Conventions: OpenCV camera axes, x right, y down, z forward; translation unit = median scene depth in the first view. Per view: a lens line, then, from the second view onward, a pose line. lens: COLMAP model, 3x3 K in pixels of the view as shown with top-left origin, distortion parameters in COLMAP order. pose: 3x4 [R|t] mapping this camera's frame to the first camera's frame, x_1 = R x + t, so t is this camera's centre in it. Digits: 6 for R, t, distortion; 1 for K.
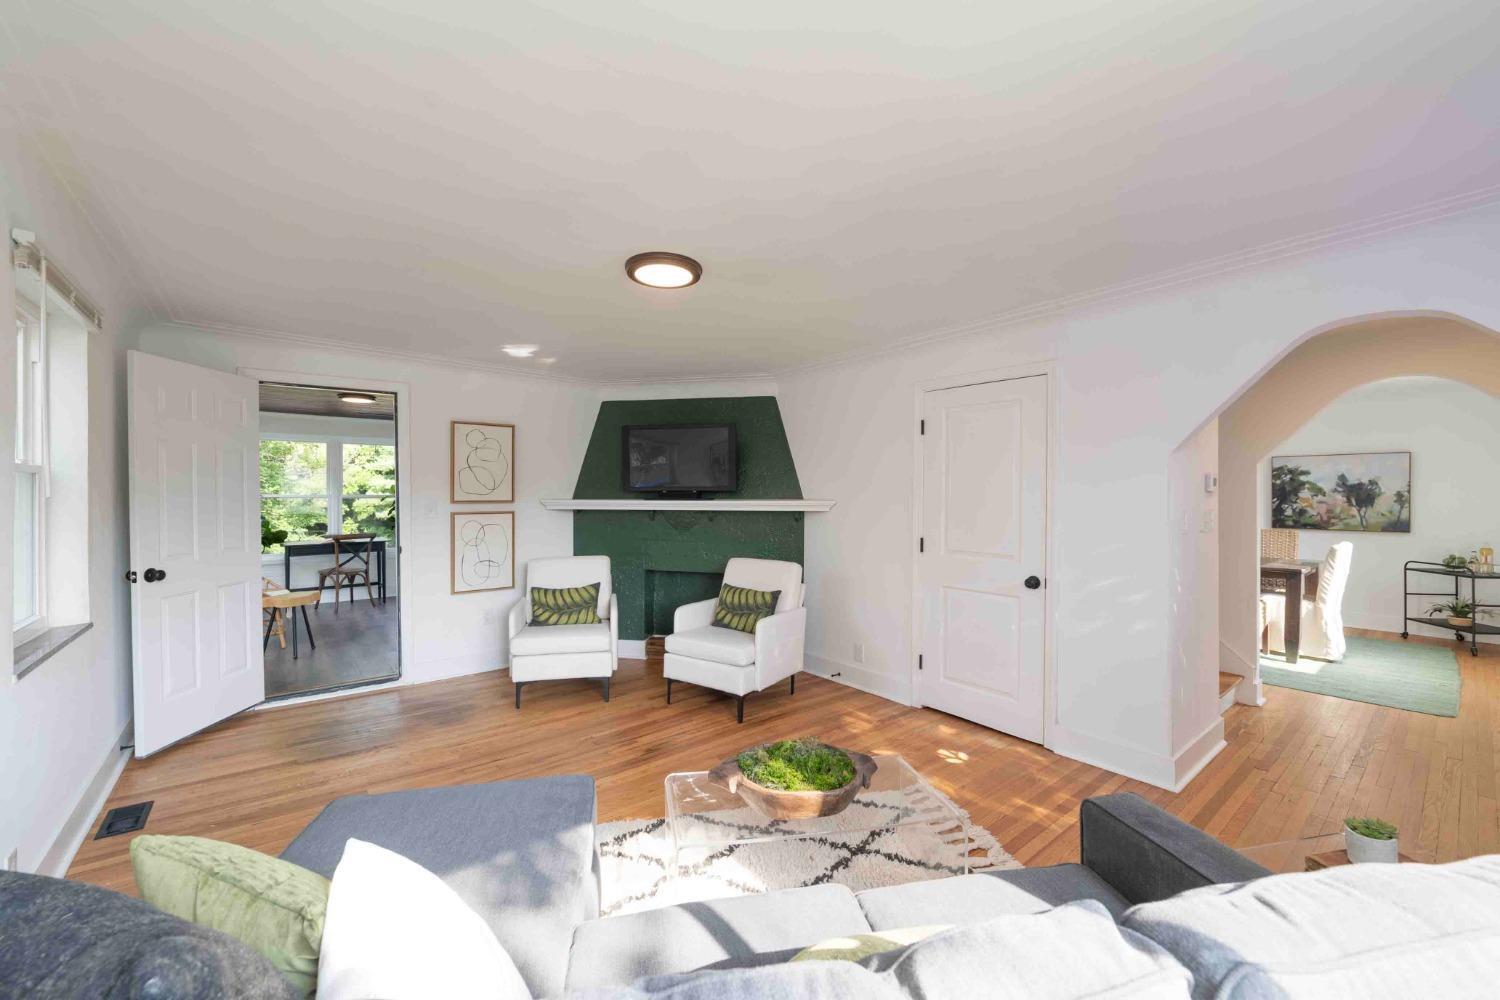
lens RADIAL K [[595.2, 0, 746.6], [0, 595.2, 494.4], [0, 0, 1]] dist [-0.004673, -0.000033]
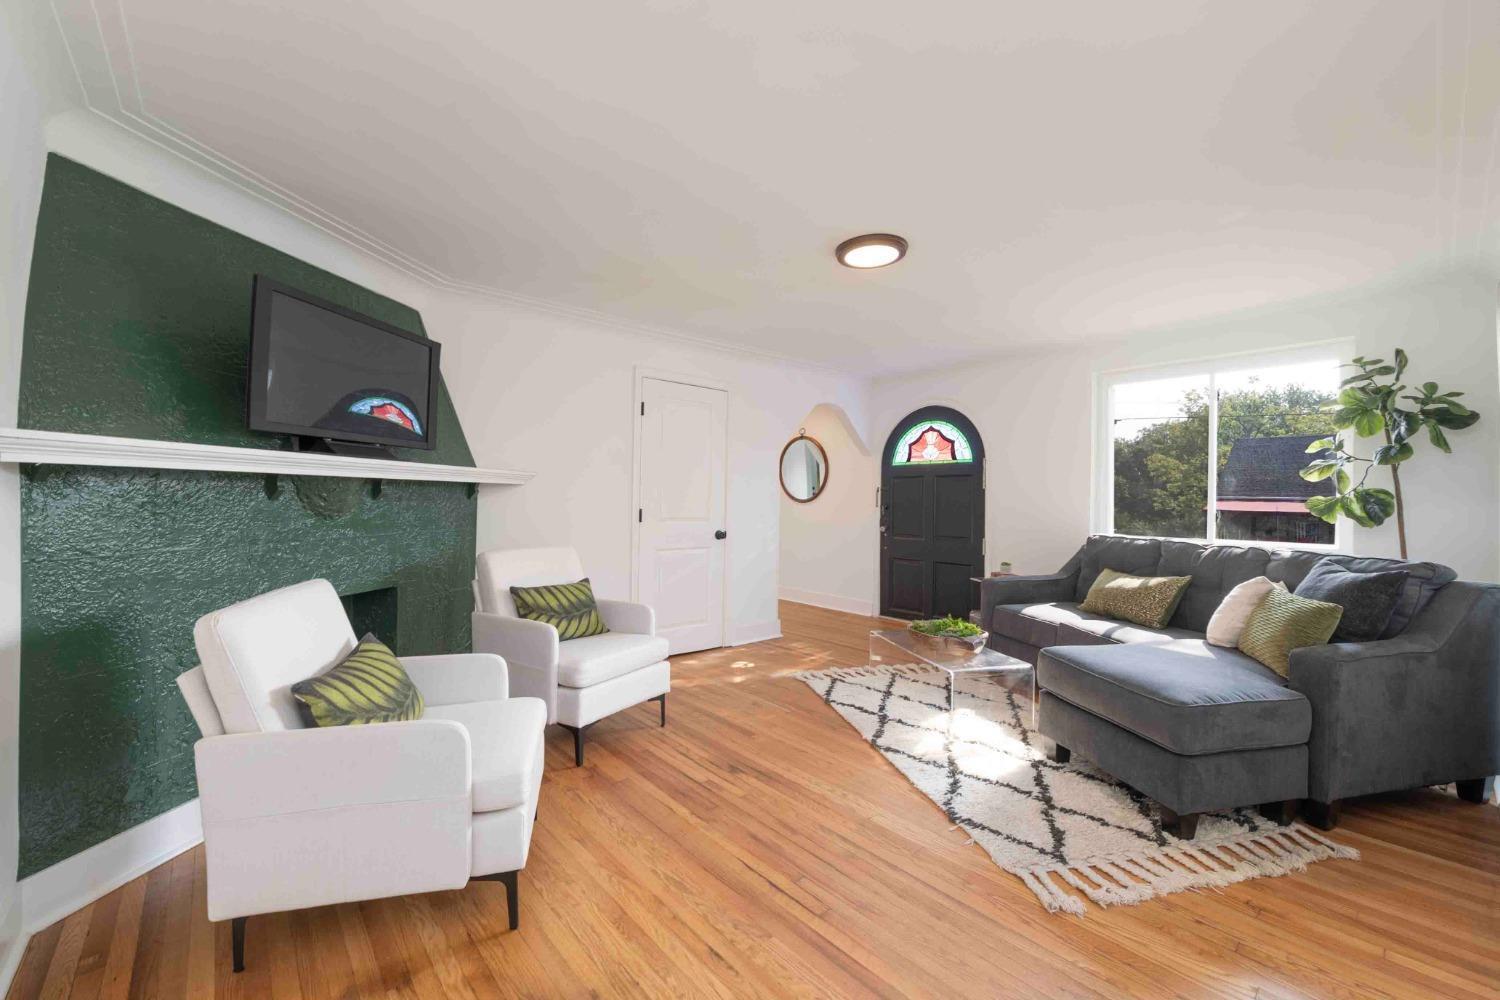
lens RADIAL K [[595.2, 0, 747.0], [0, 595.2, 492.8], [0, 0, 1]] dist [-0.004673, -0.000033]
pose [[-0.043510, 0.006506, 0.999032, -0.886867], [-0.020926, 0.999753, -0.007422, 0.051949], [-0.998834, -0.021229, -0.043364, 0.931360]]
